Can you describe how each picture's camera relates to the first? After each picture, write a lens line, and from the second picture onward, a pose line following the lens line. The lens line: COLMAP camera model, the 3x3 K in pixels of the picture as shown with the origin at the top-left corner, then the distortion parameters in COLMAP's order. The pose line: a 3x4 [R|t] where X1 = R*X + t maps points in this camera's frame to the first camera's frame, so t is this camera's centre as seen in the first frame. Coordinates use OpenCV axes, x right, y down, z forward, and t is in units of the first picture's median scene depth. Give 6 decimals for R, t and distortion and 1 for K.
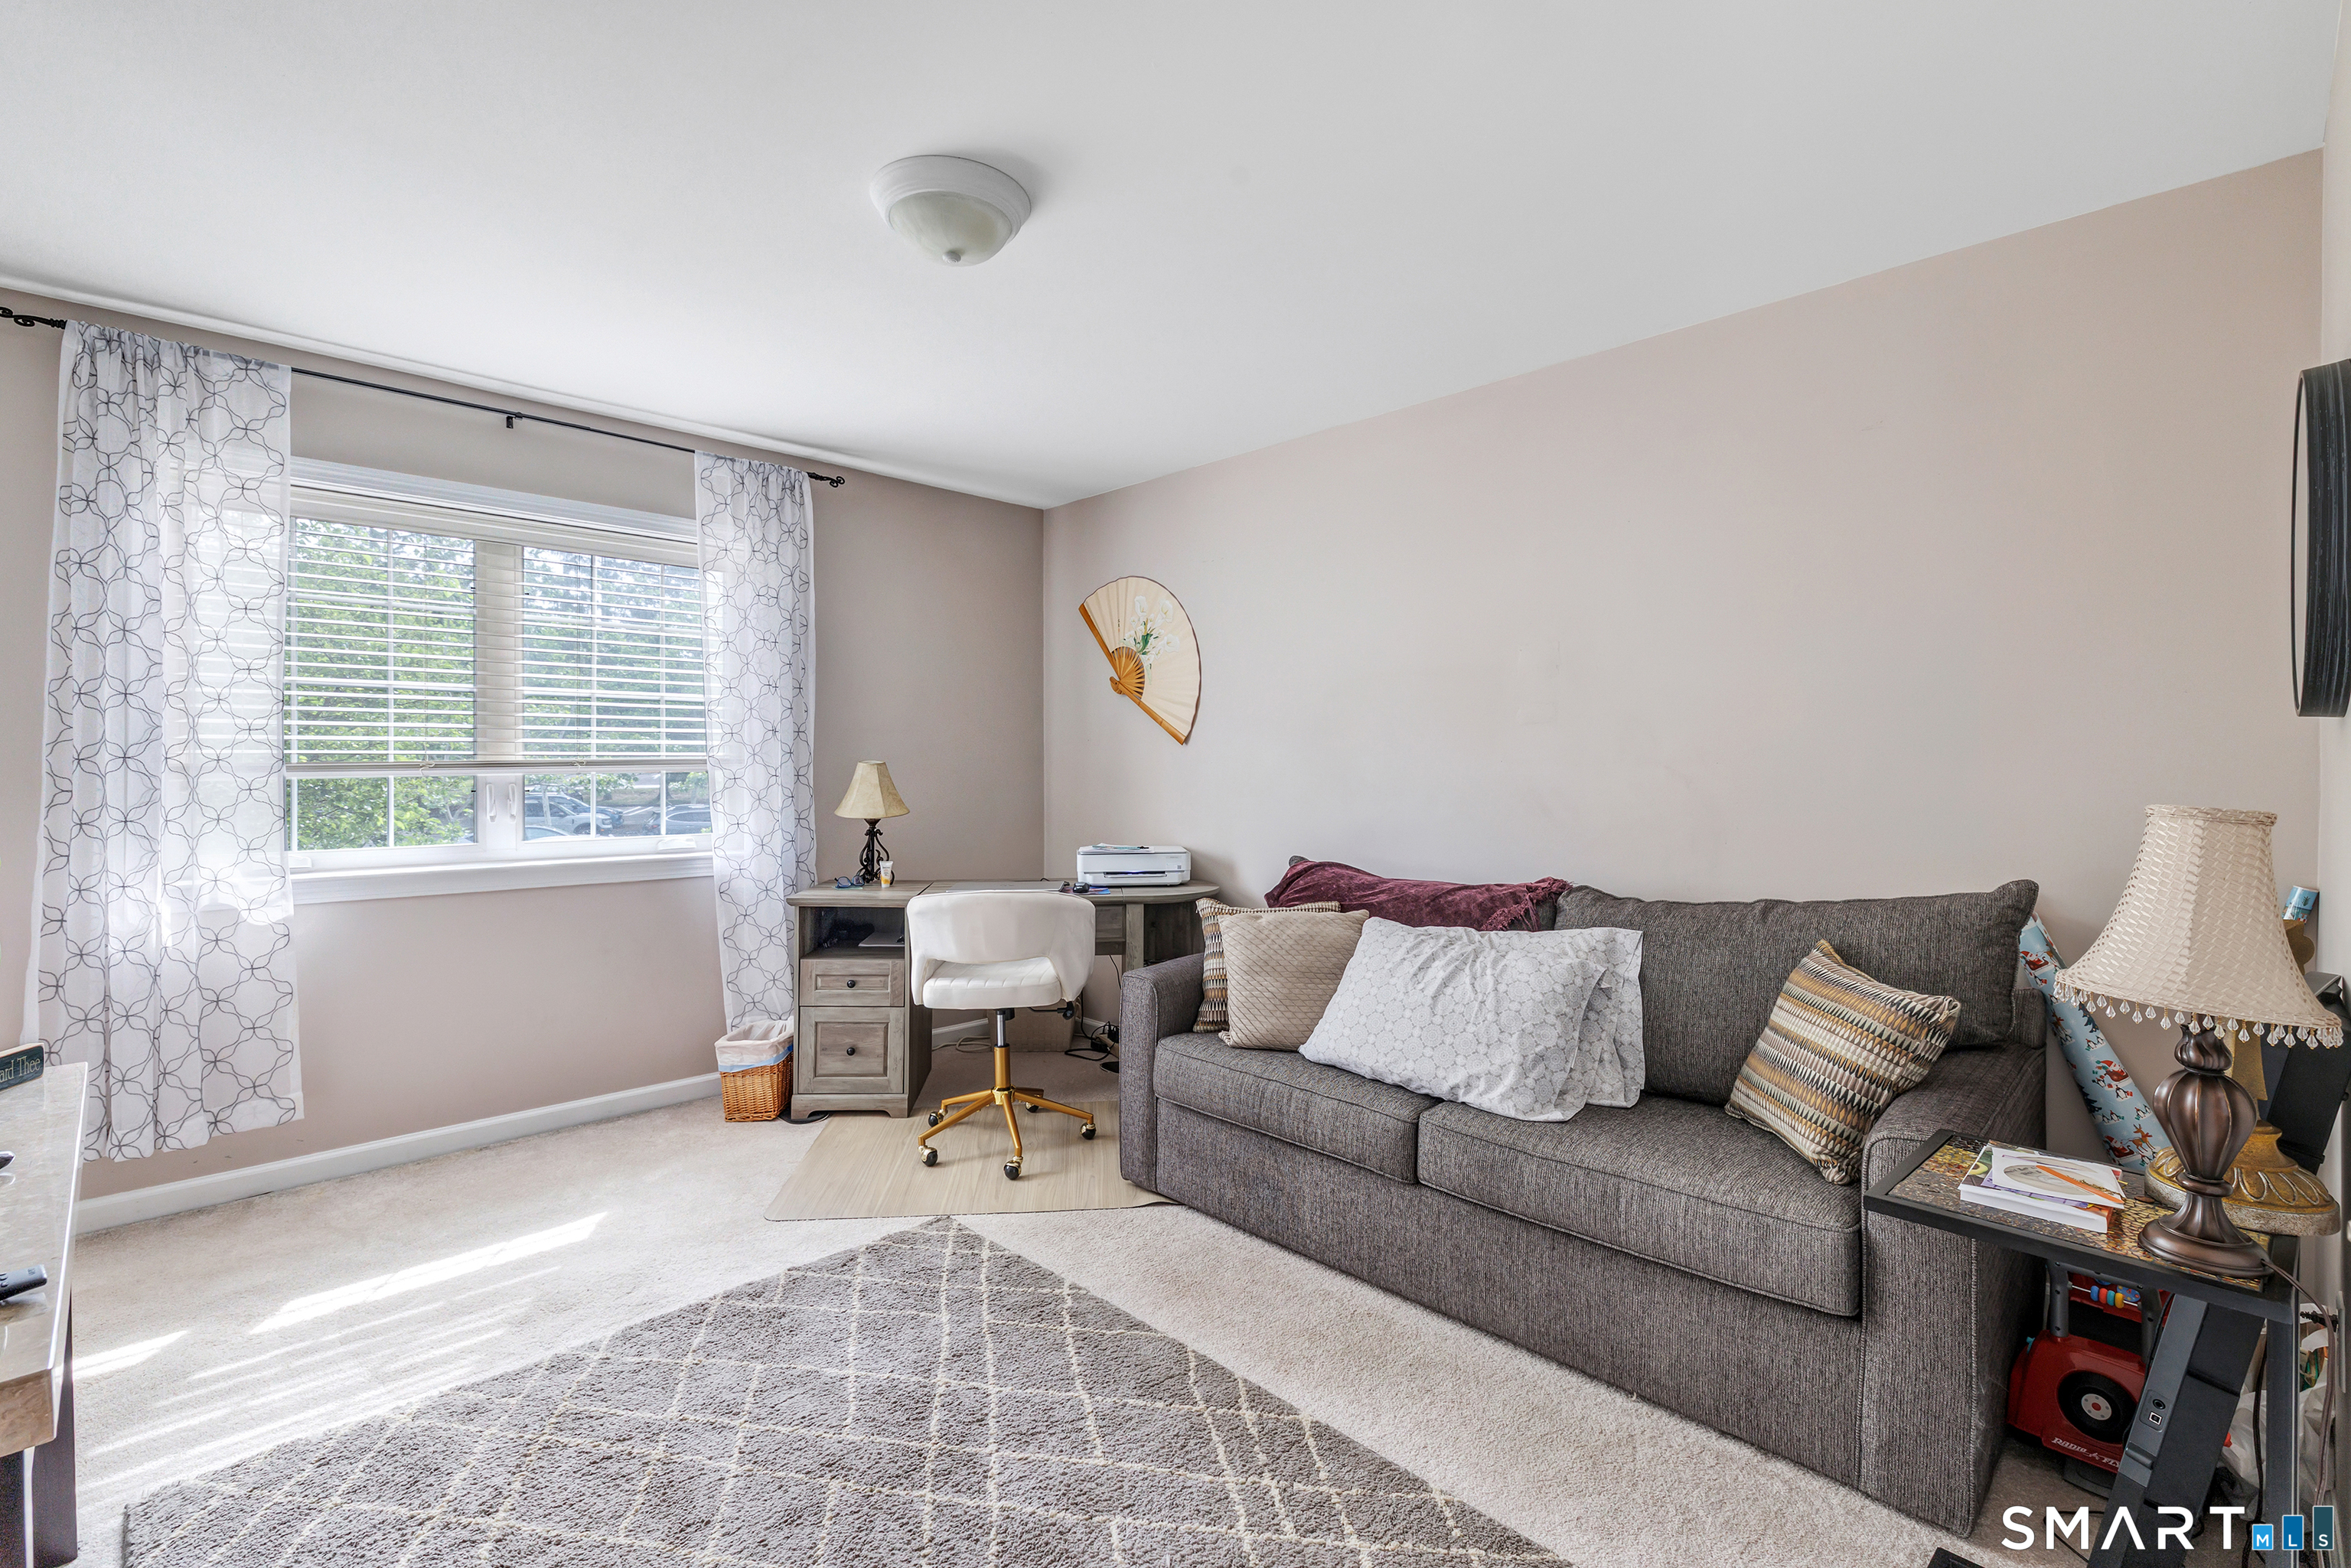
lens RADIAL K [[1042.6, 0, 1180.4], [0, 1042.6, 770.0], [0, 0, 1]] dist [-0.001236, 0.000189]
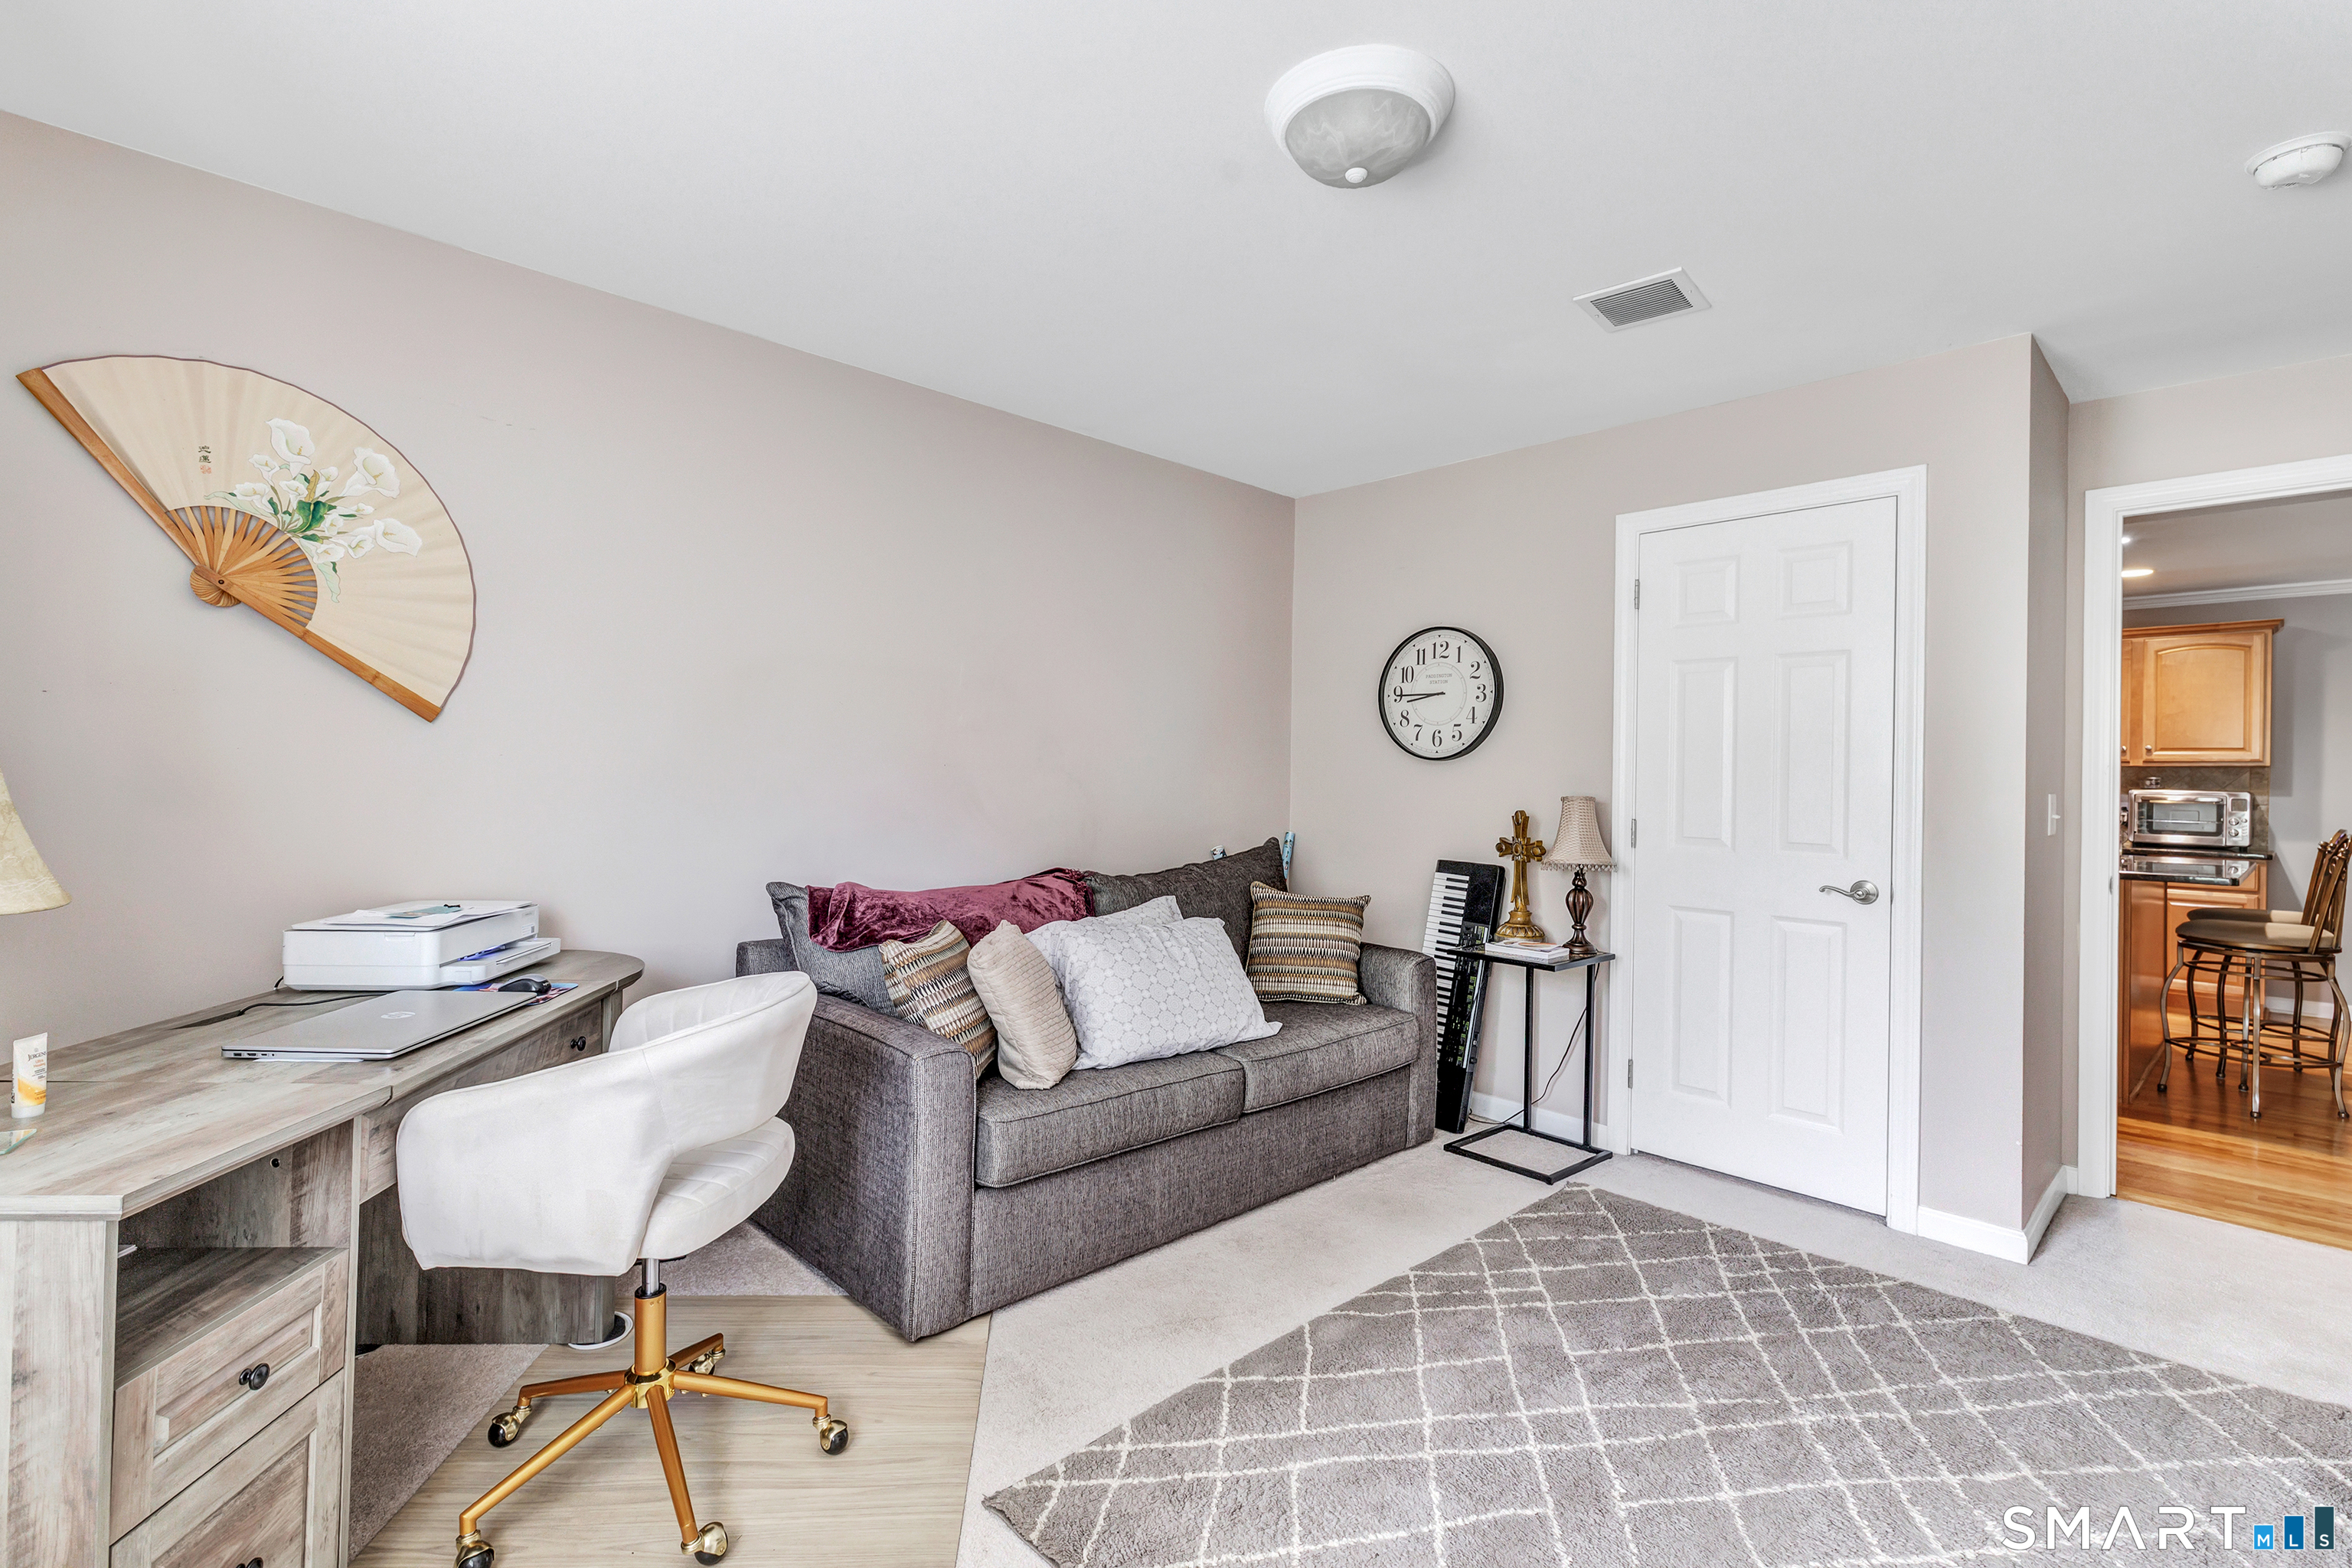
lens RADIAL K [[1043.1, 0, 1180.9], [0, 1043.1, 769.9], [0, 0, 1]] dist [-0.001236, 0.000189]
pose [[0.026063, 0.010987, 0.999600, -0.656747], [-0.012343, 0.999867, -0.010668, 0.003125], [-0.999584, -0.012060, 0.026196, 0.685083]]
